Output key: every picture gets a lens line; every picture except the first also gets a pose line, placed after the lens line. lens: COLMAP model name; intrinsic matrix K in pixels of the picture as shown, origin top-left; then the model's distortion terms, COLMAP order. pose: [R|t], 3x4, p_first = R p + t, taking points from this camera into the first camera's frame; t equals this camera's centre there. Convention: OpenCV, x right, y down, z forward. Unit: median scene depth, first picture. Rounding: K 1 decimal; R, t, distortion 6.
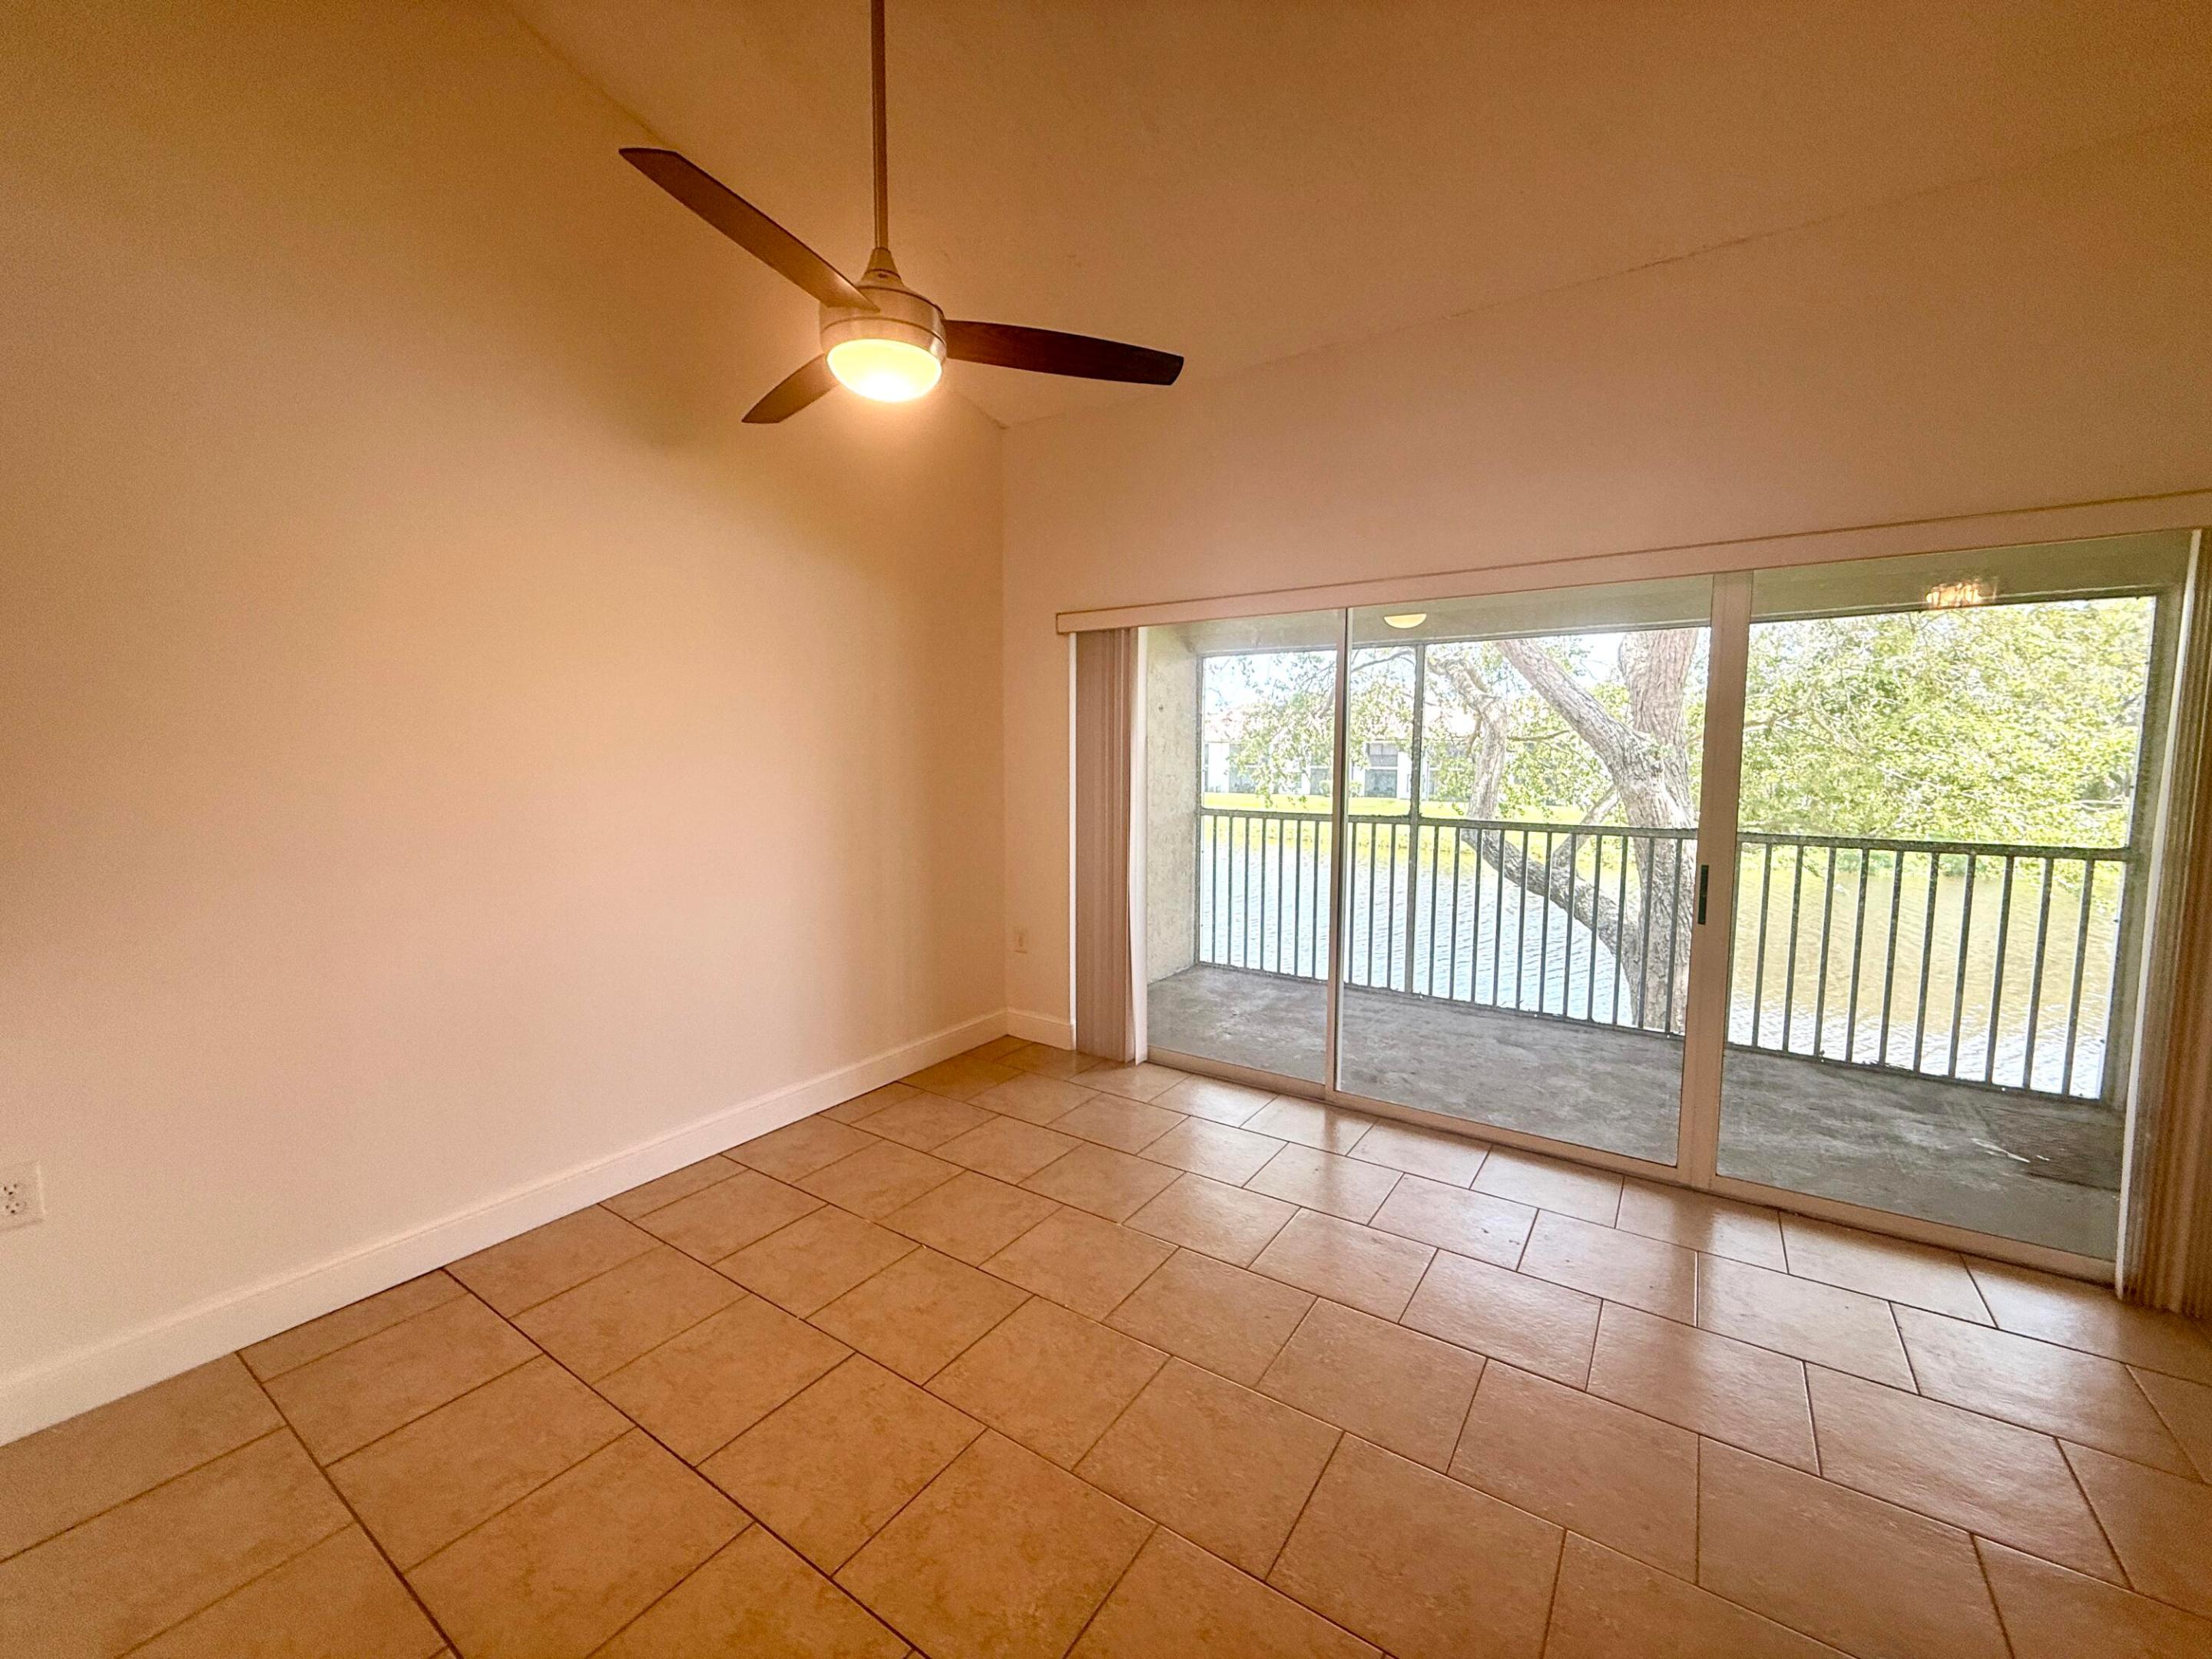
lens RADIAL K [[880.0, 0, 1103.0], [0, 880.0, 827.9], [0, 0, 1]] dist [0.001022, -0.000019]
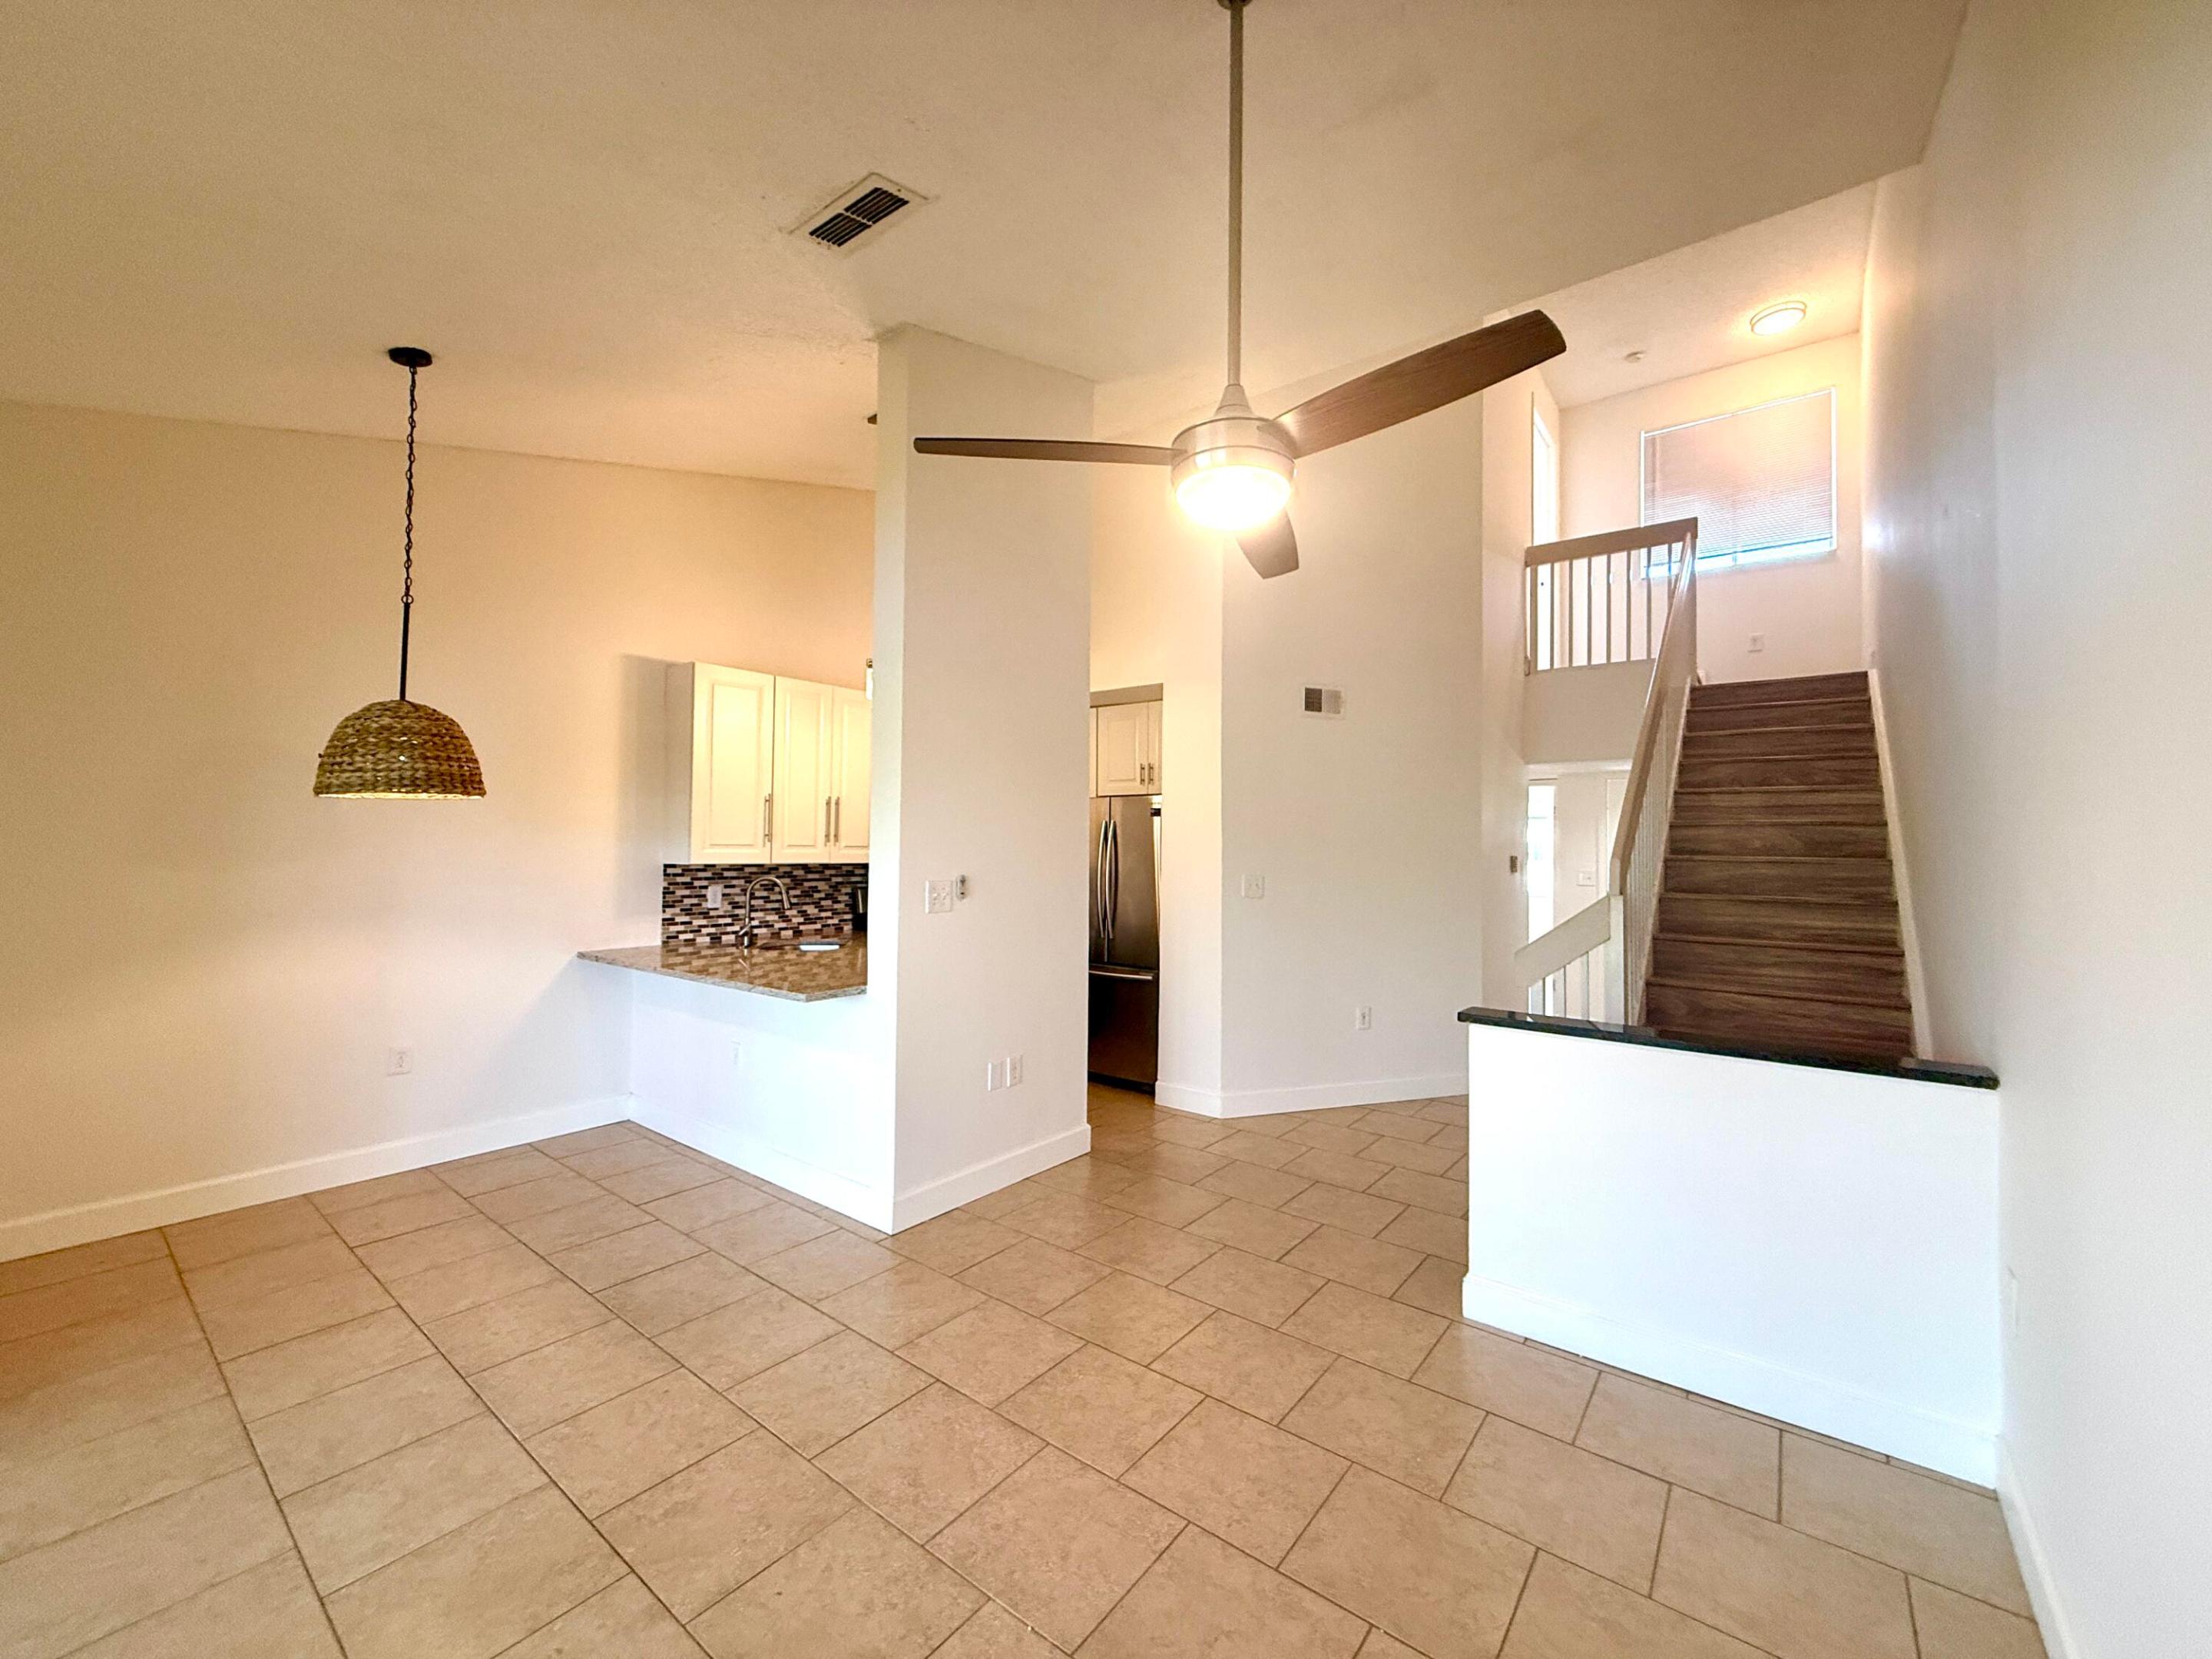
lens RADIAL K [[880.0, 0, 1103.0], [0, 880.0, 827.9], [0, 0, 1]] dist [0.001022, -0.000019]
pose [[-0.997504, -0.011719, 0.069636, -0.083007], [-0.007003, 0.997689, 0.067579, -0.102000], [-0.070267, 0.066923, -0.995281, 0.950196]]
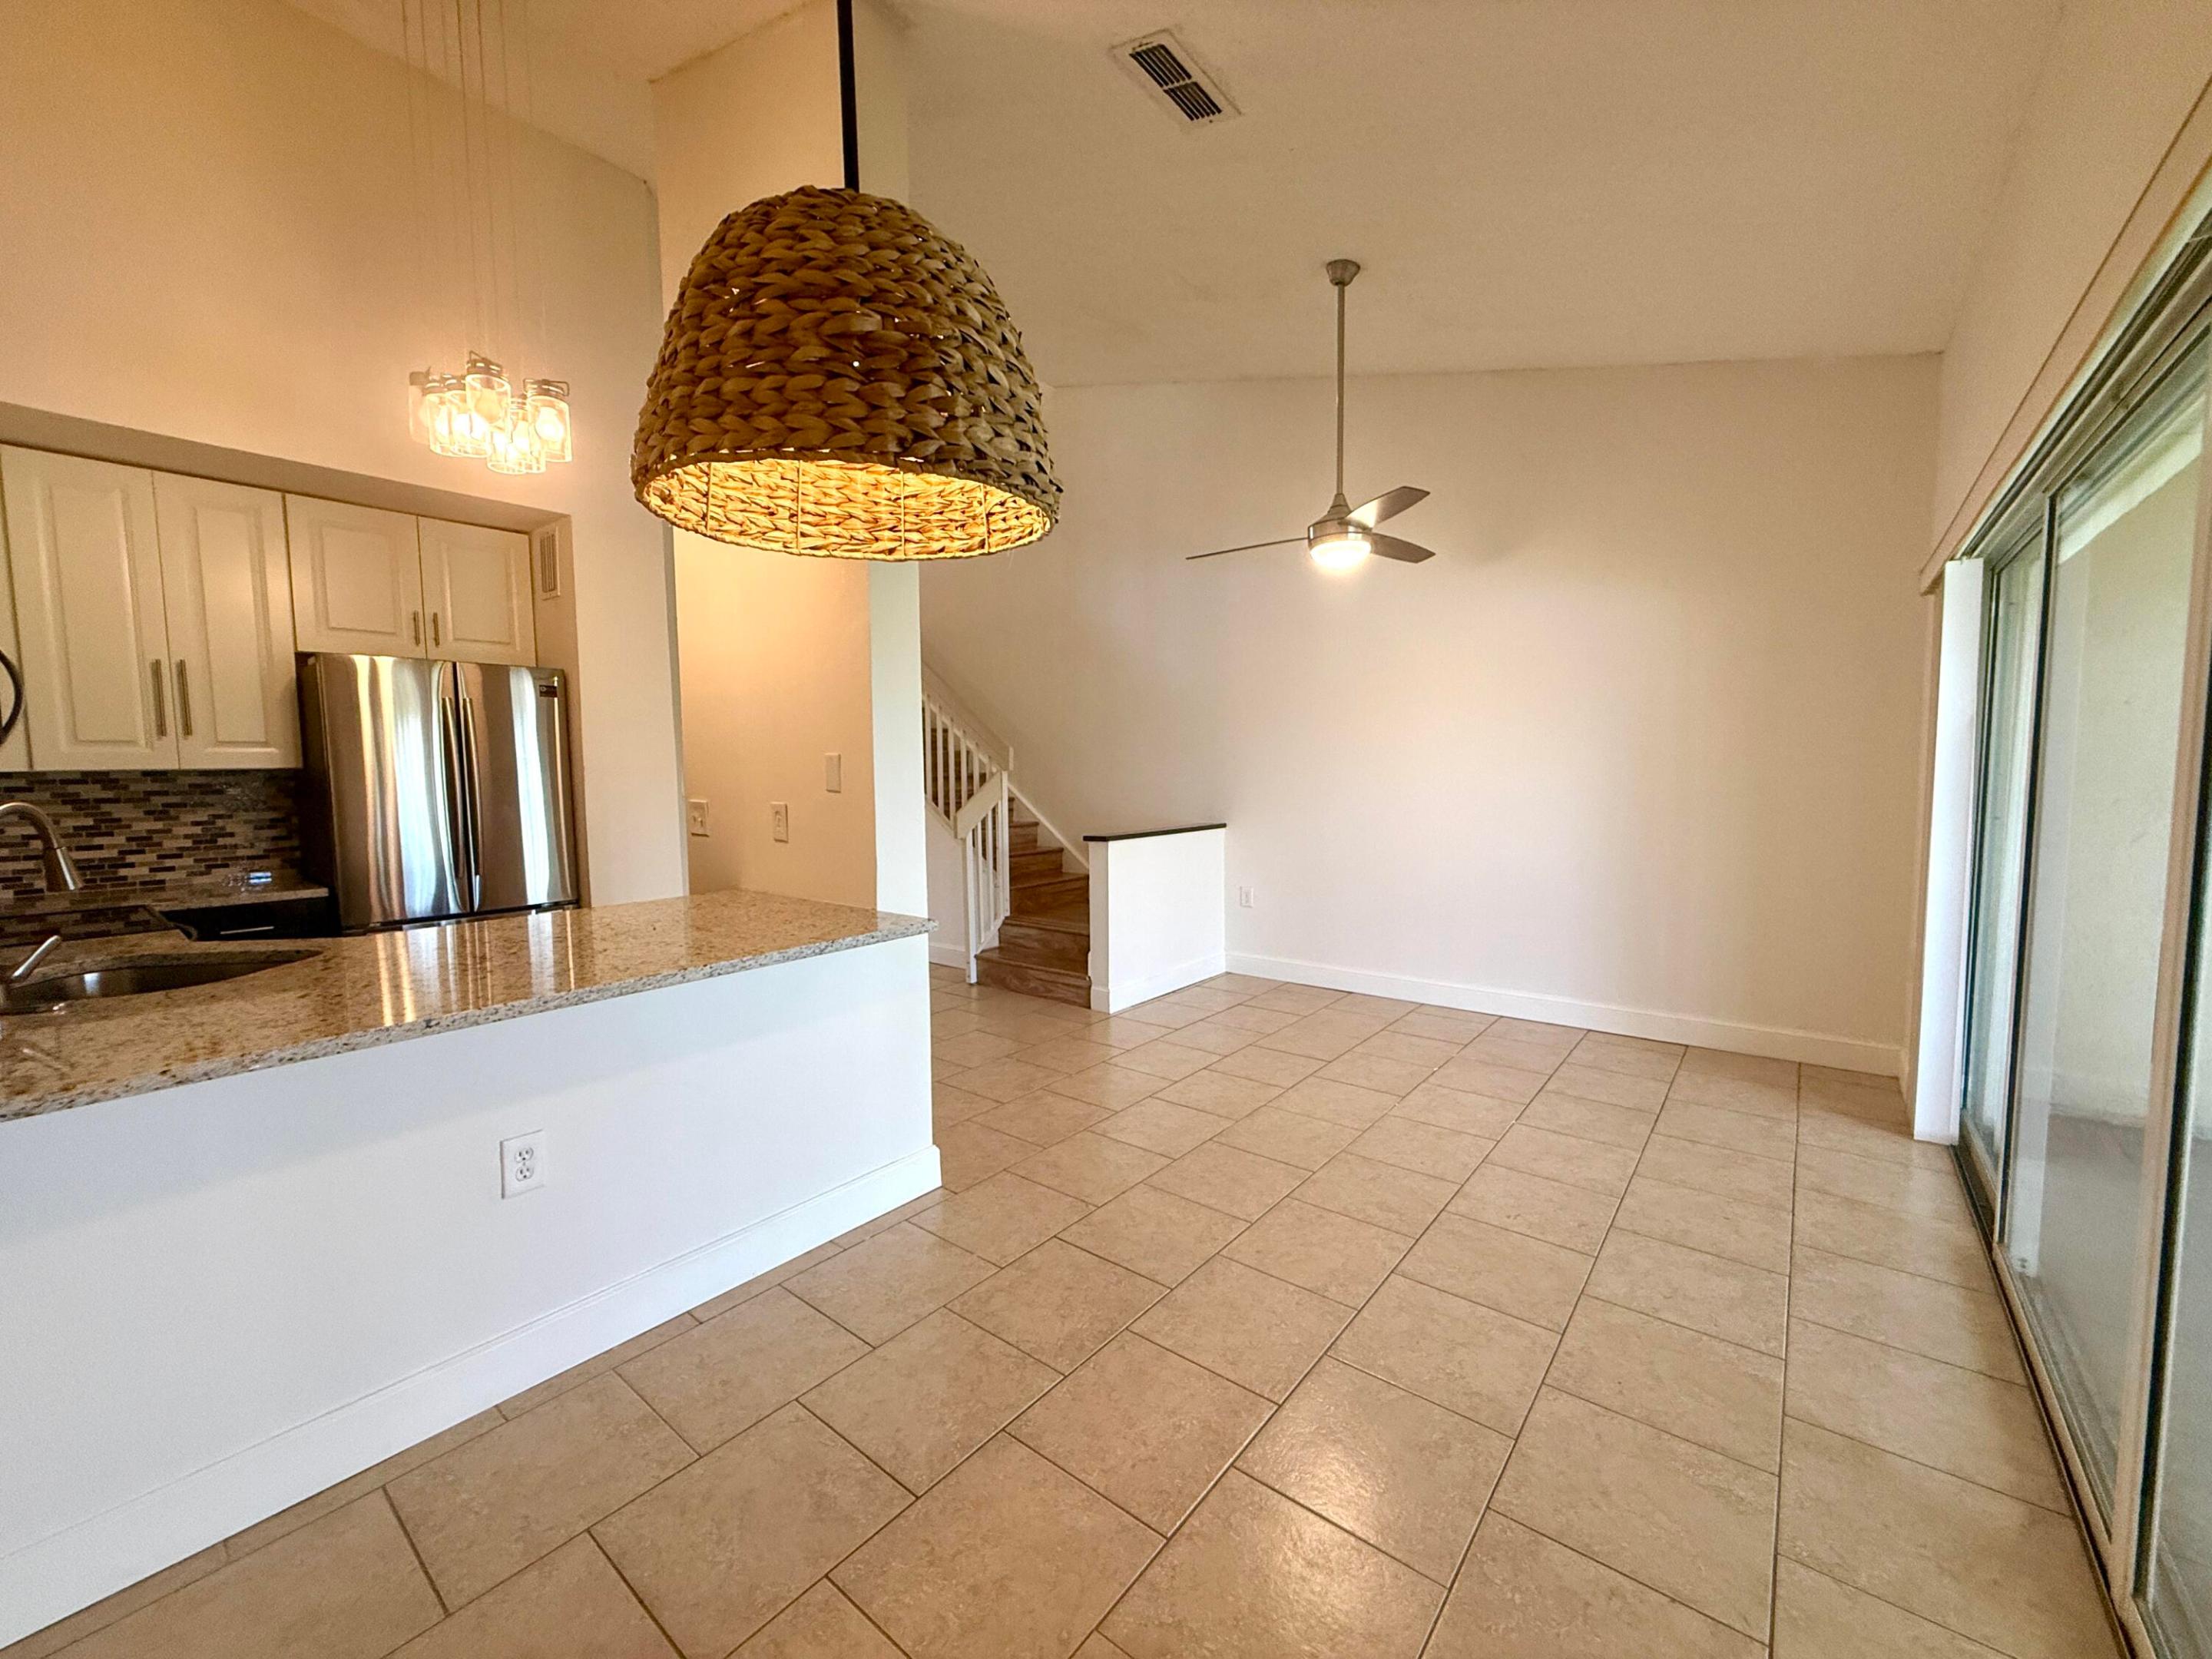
lens RADIAL K [[880.0, 0, 1103.0], [0, 880.0, 827.9], [0, 0, 1]] dist [0.001022, -0.000019]
pose [[-0.084460, 0.071421, -0.993864, 0.842860], [-0.077155, 0.993965, 0.077985, -0.010756], [0.993435, 0.083268, -0.078440, 0.319920]]
